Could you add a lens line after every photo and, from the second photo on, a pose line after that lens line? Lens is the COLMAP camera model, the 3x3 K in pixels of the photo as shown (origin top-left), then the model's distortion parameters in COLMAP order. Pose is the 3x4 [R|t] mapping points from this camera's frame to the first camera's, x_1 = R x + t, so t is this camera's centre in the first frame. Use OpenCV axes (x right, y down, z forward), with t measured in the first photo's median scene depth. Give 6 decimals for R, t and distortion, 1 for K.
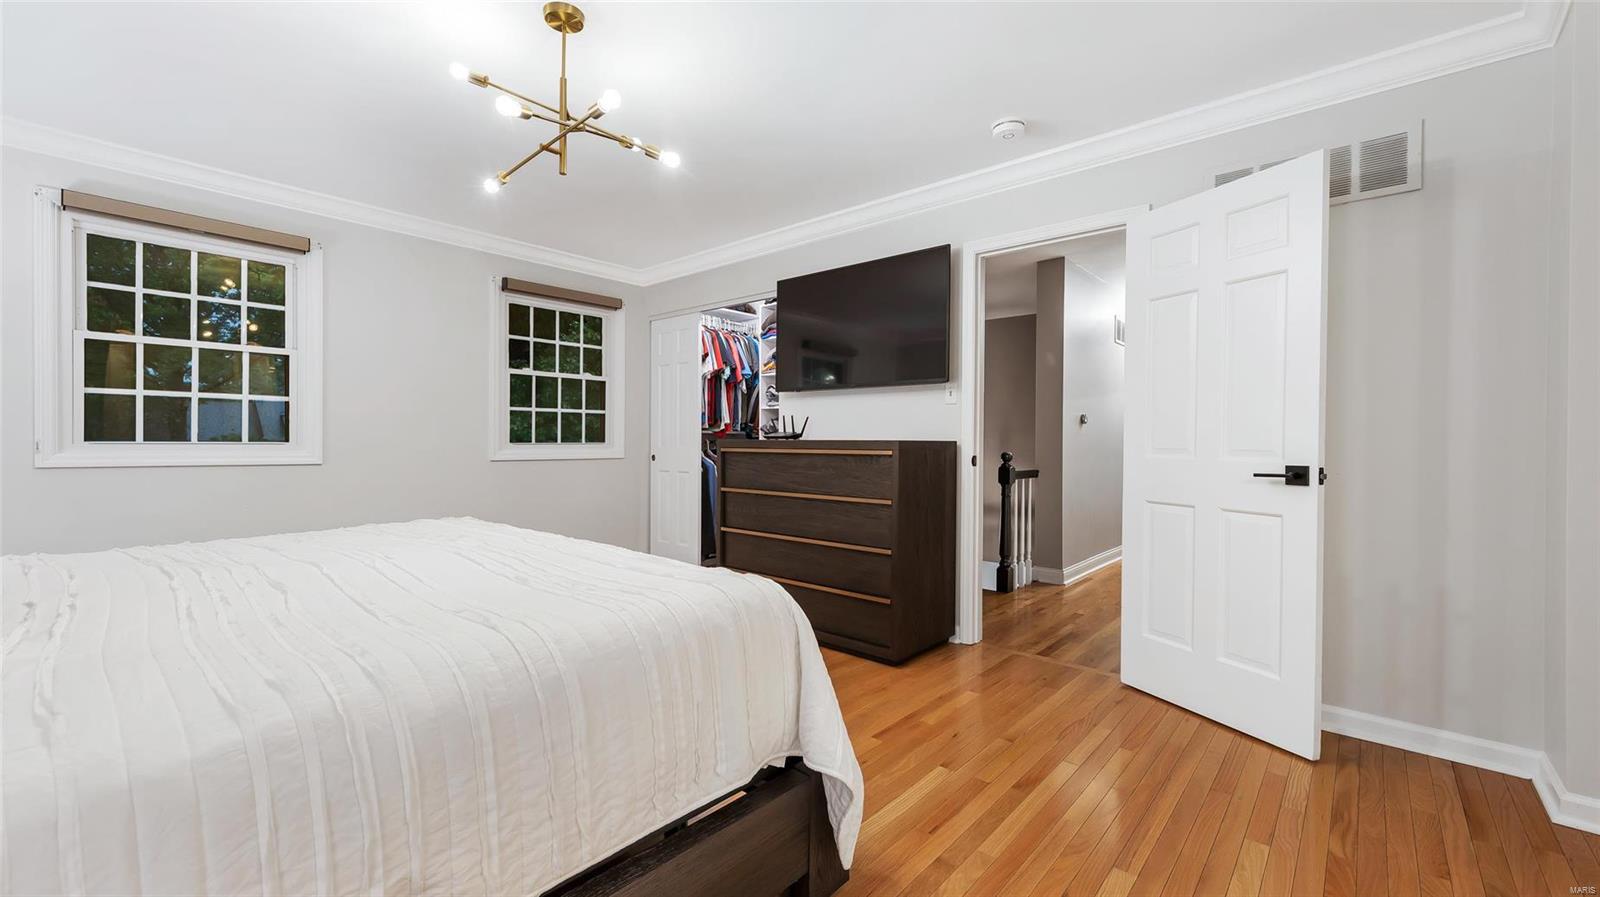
lens RADIAL K [[640.5, 0, 800.8], [0, 640.5, 446.0], [0, 0, 1]] dist [0.012664, 0.000278]
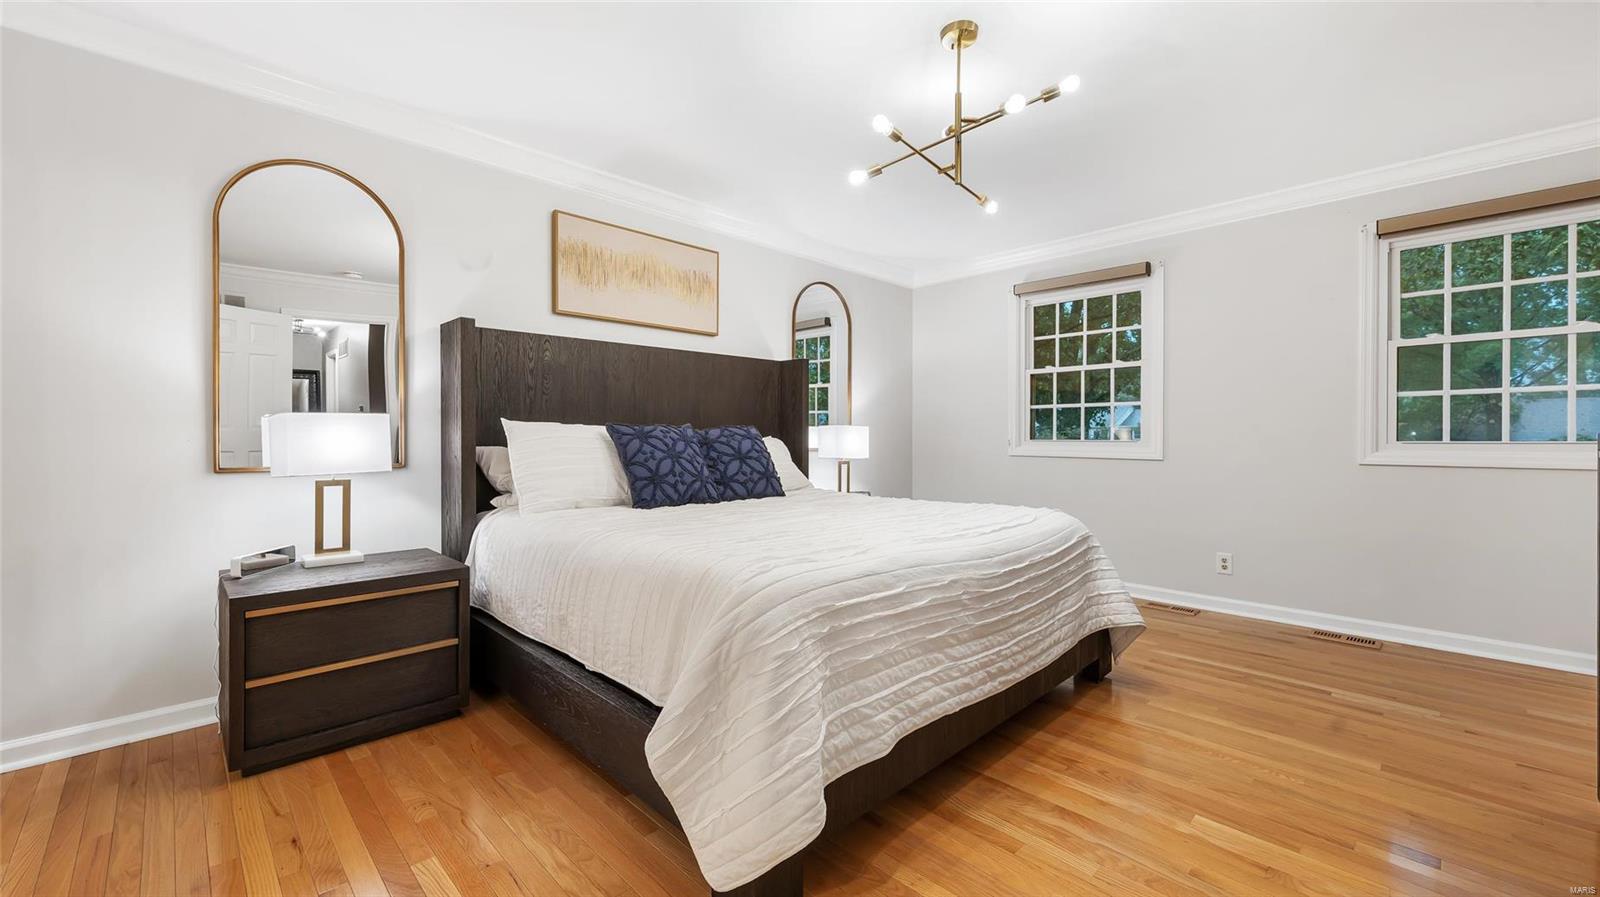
lens RADIAL K [[640.5, 0, 799.5], [0, 640.5, 440.9], [0, 0, 1]] dist [0.012664, 0.000278]
pose [[-0.074918, 0.001979, -0.997188, 0.483288], [-0.009445, 0.999952, 0.002694, -0.004793], [0.997145, 0.009620, -0.074896, 0.561950]]
